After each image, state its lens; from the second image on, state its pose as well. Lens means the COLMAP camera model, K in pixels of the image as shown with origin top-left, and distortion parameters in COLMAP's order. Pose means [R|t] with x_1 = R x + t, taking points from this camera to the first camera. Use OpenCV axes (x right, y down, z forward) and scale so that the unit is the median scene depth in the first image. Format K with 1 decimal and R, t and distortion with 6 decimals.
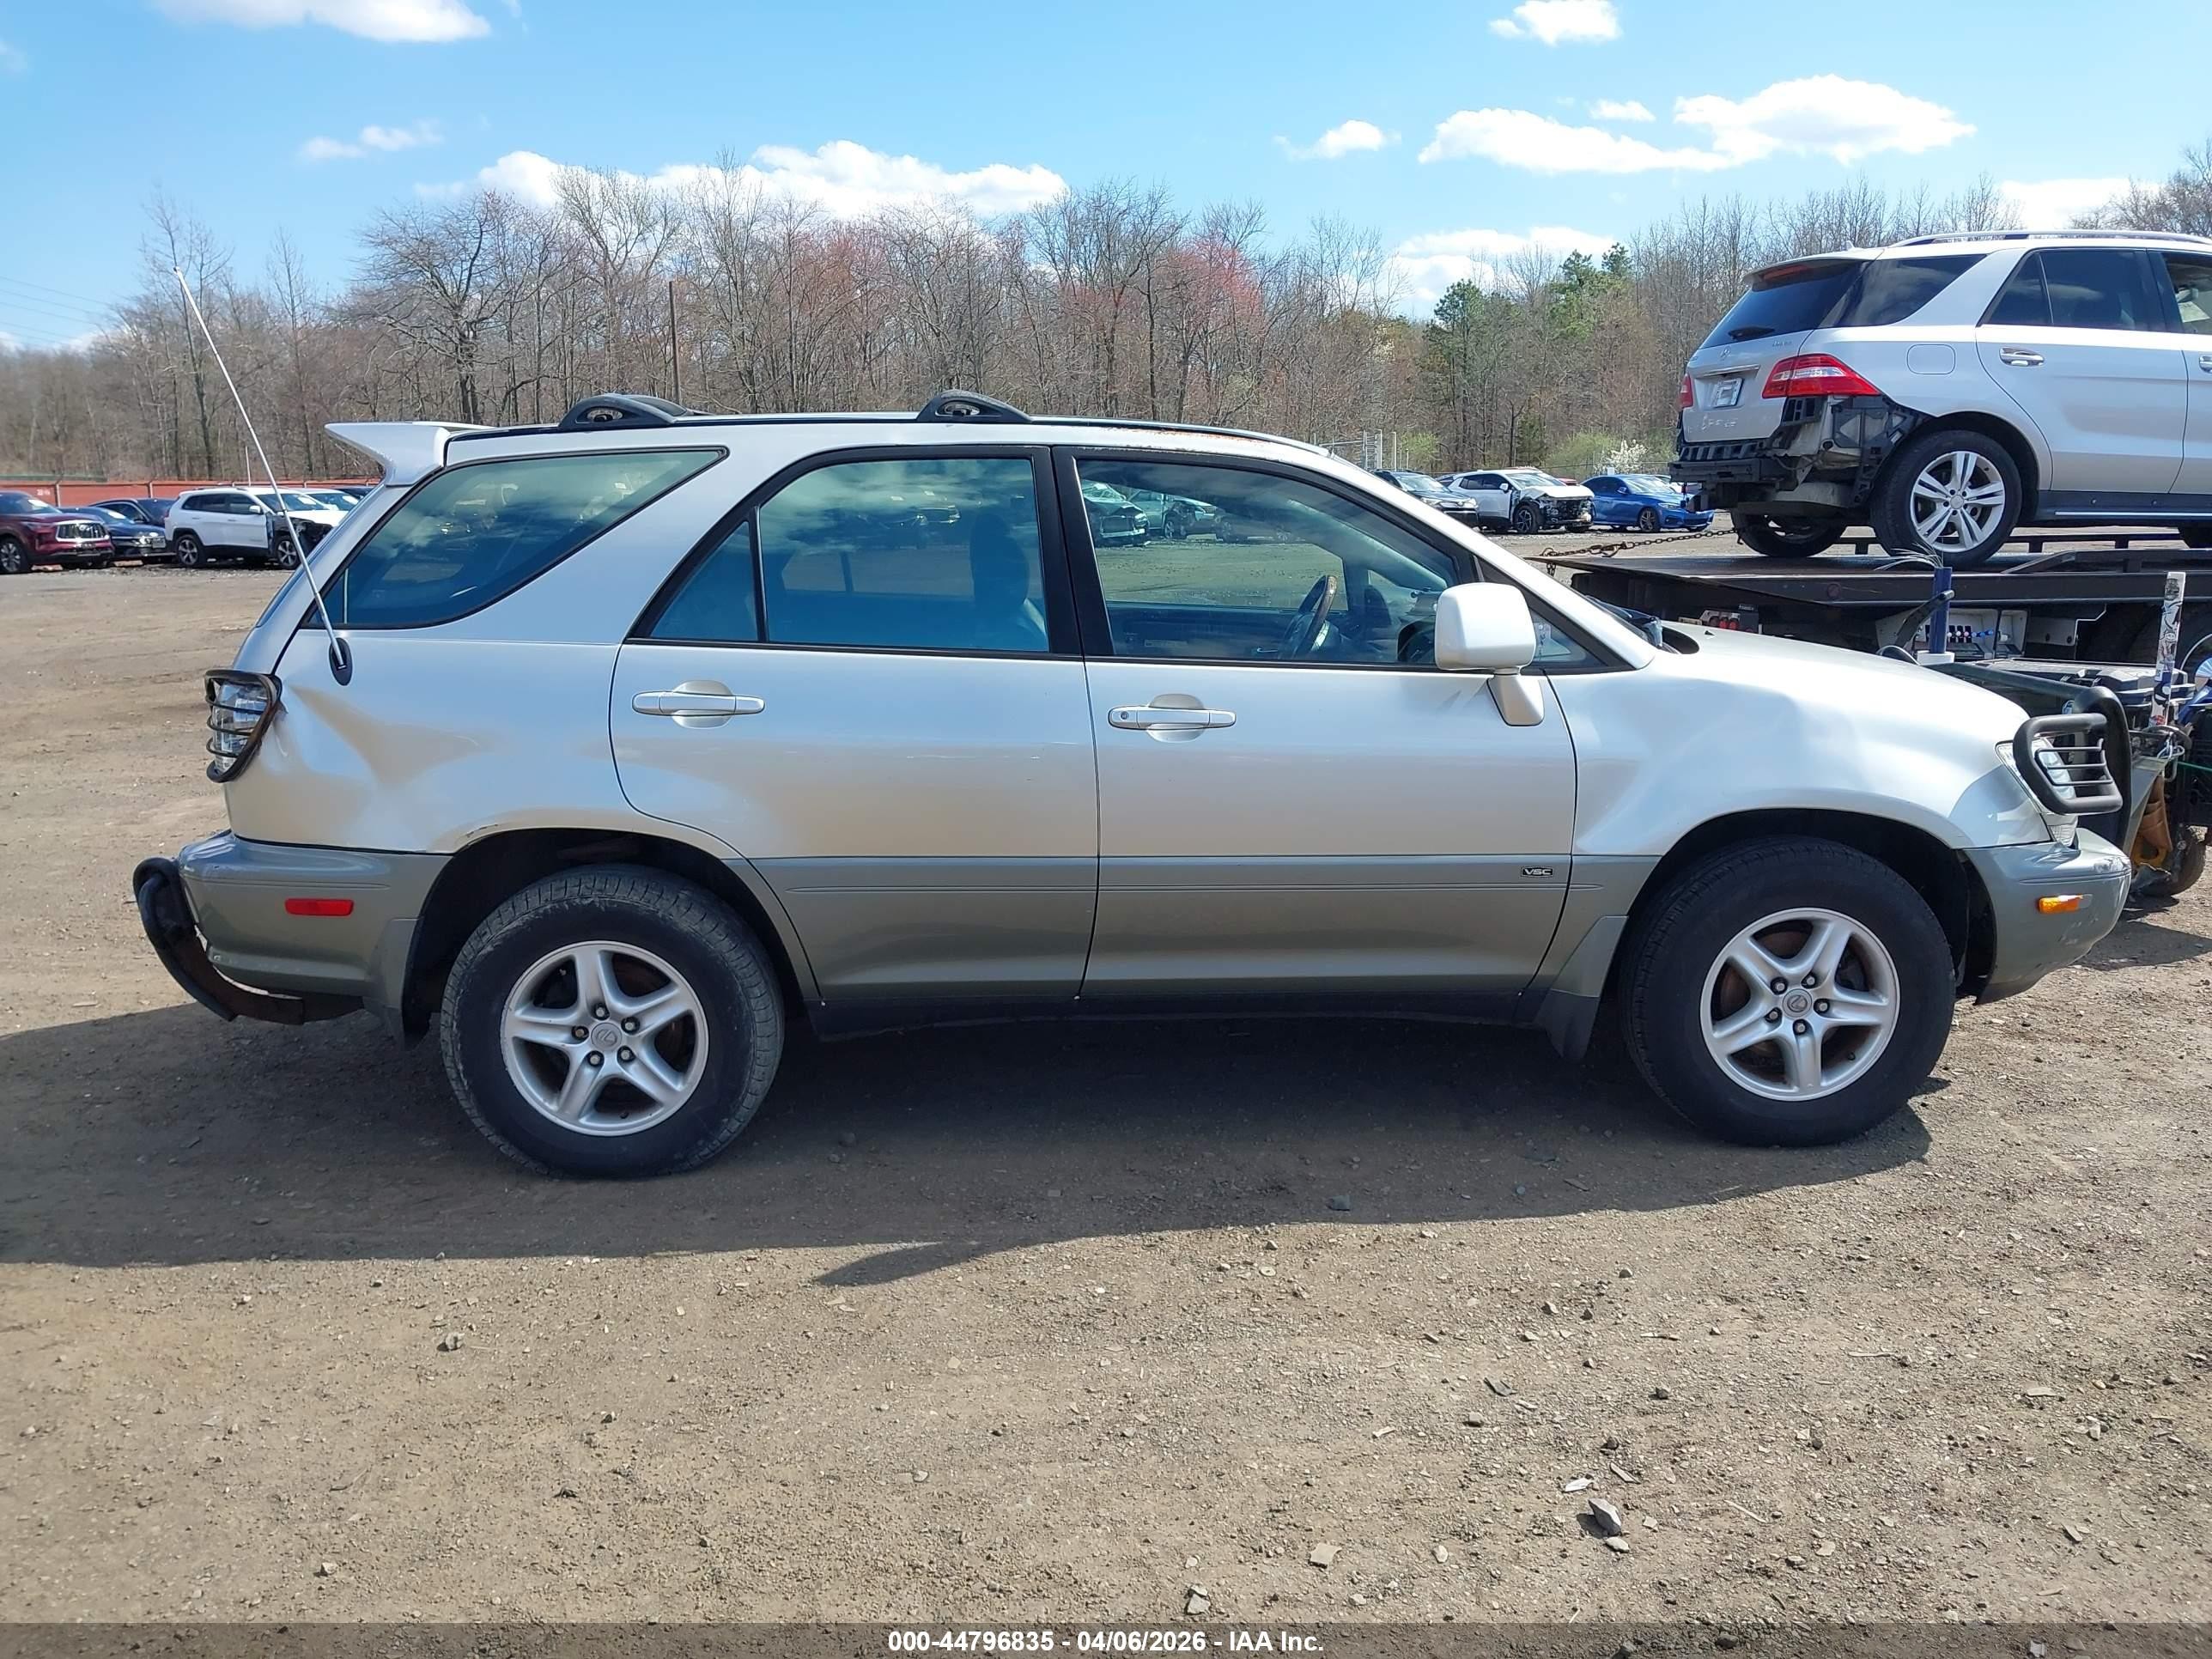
lens RADIAL K [[1743.2, 0, 1109.7], [0, 1743.2, 834.7], [0, 0, 1]] dist [0.034469, -0.034713]
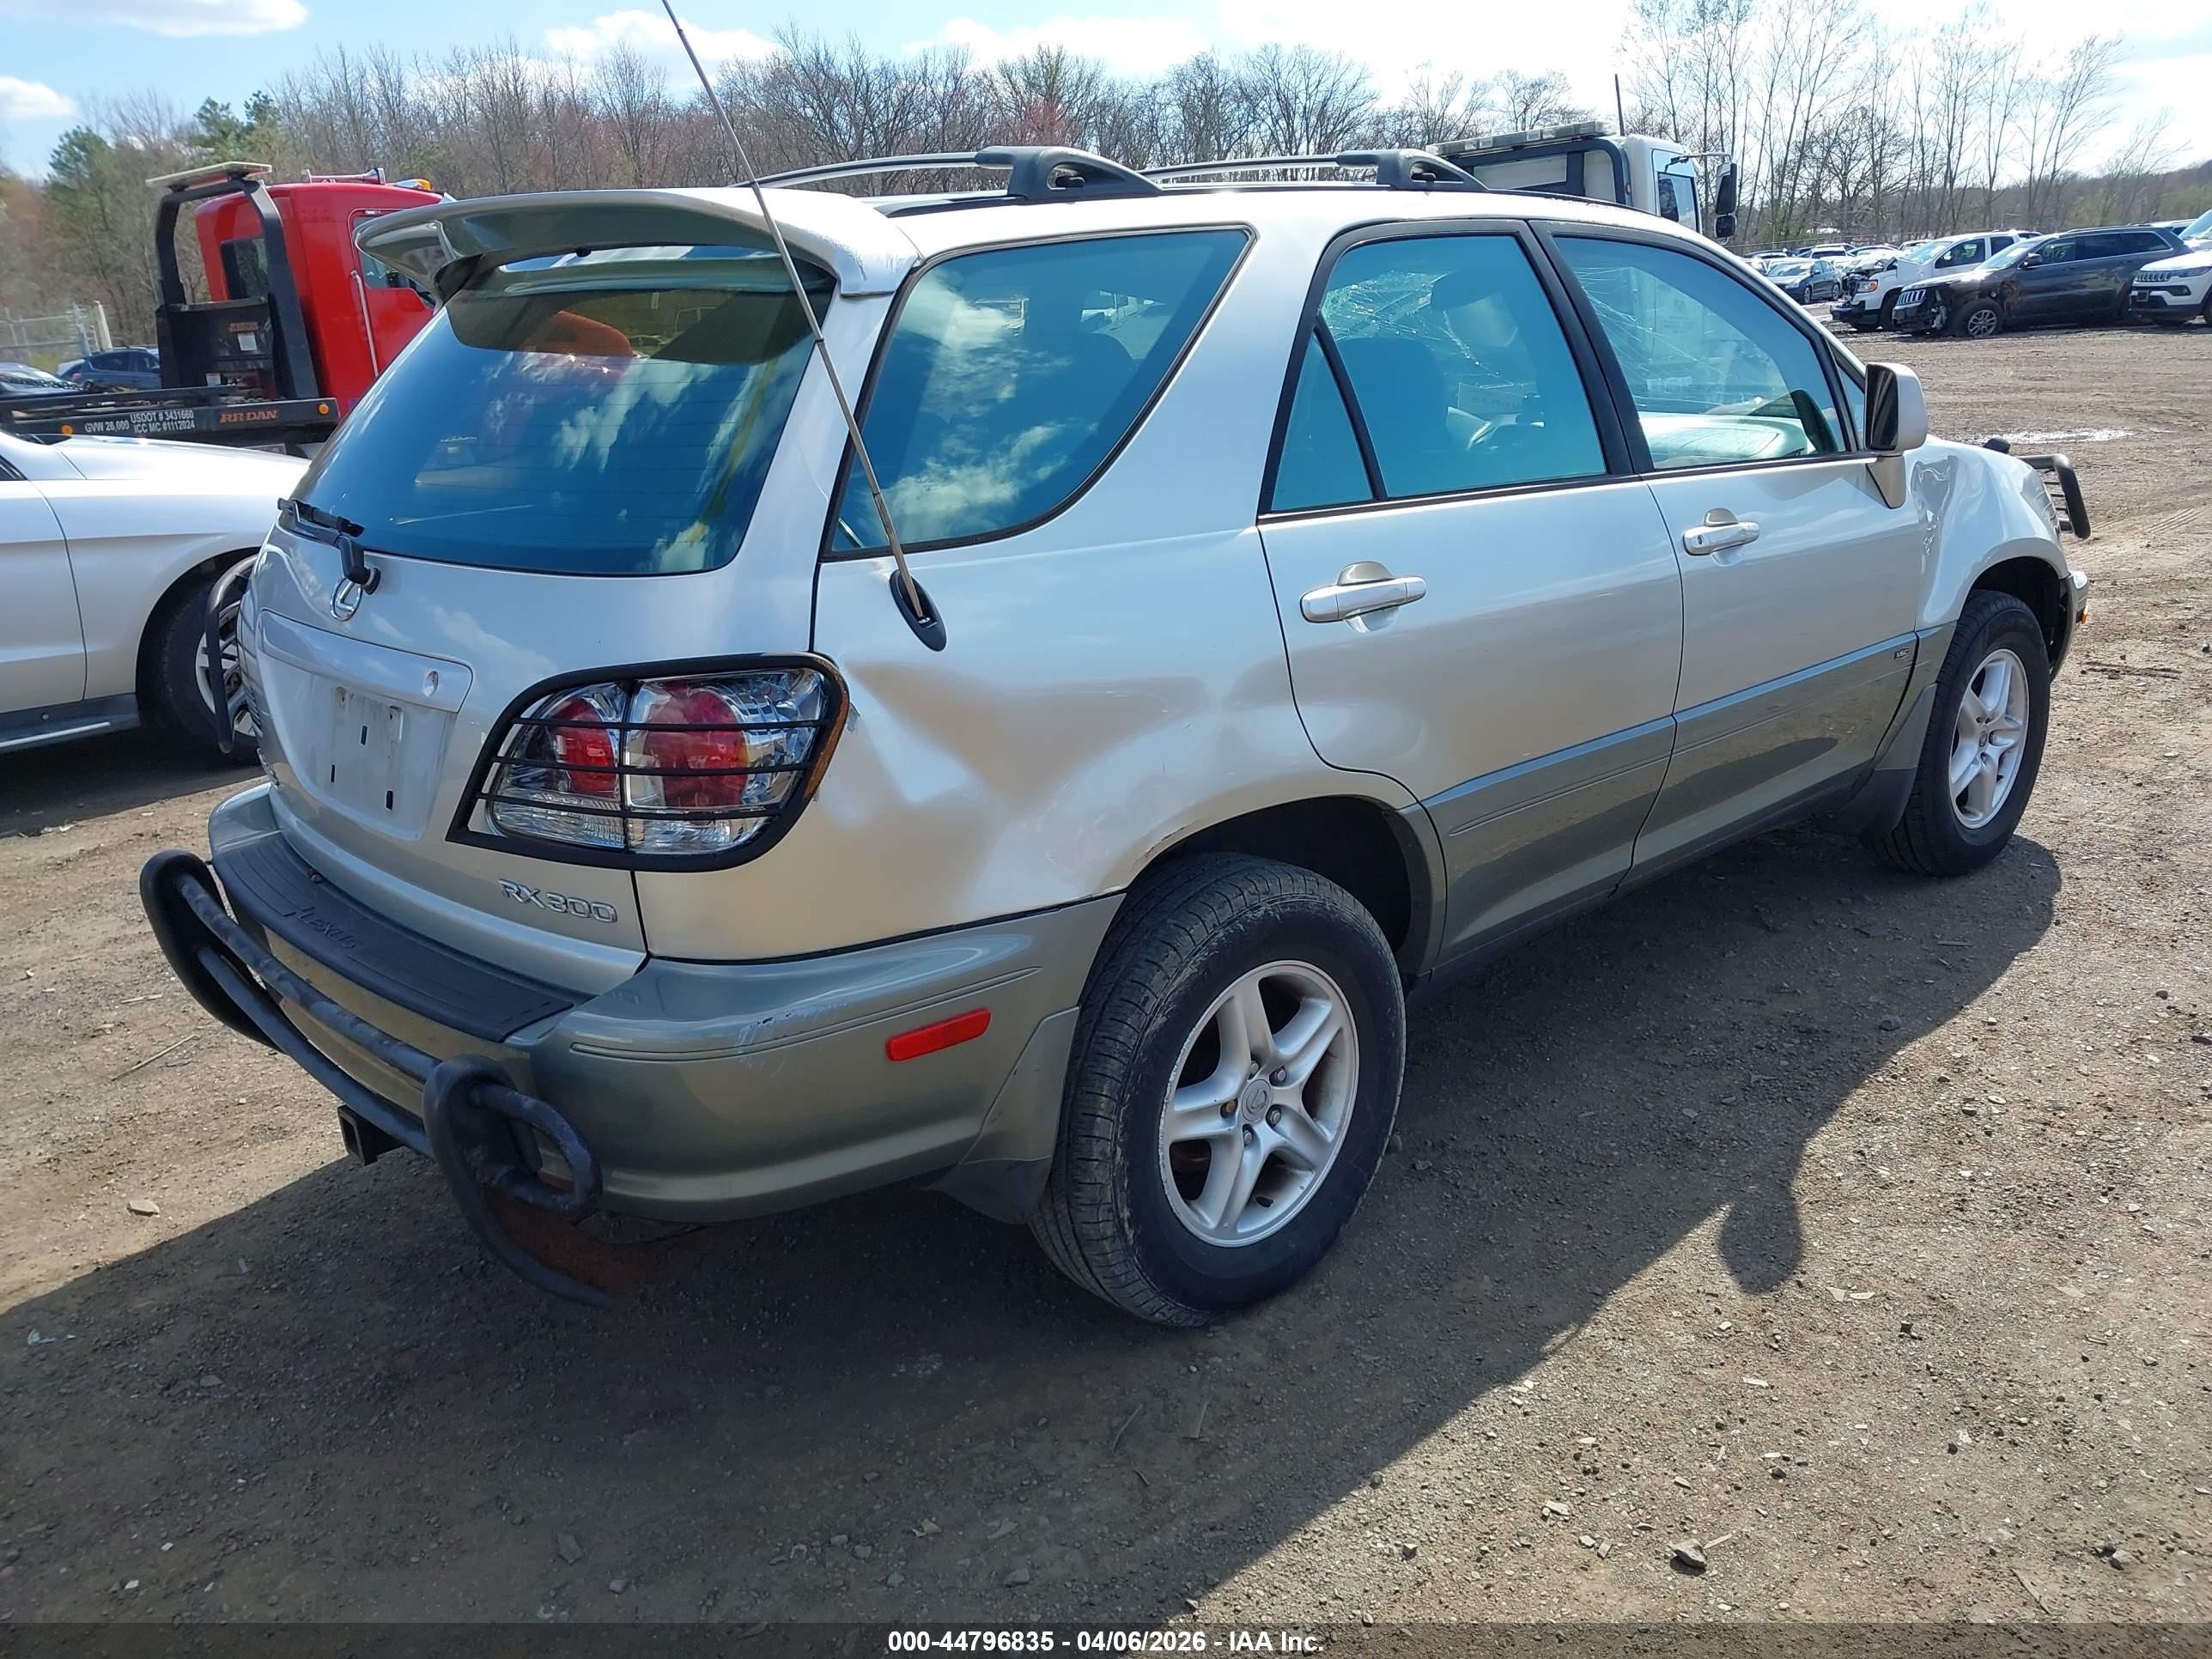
lens RADIAL K [[1743.2, 0, 1118.7], [0, 1743.2, 873.6], [0, 0, 1]] dist [0.034469, -0.034713]
pose [[0.758683, -0.230565, 0.609295, -0.737300], [0.175750, 0.973037, 0.149368, -0.085834], [-0.627305, -0.006239, 0.778748, 0.498319]]
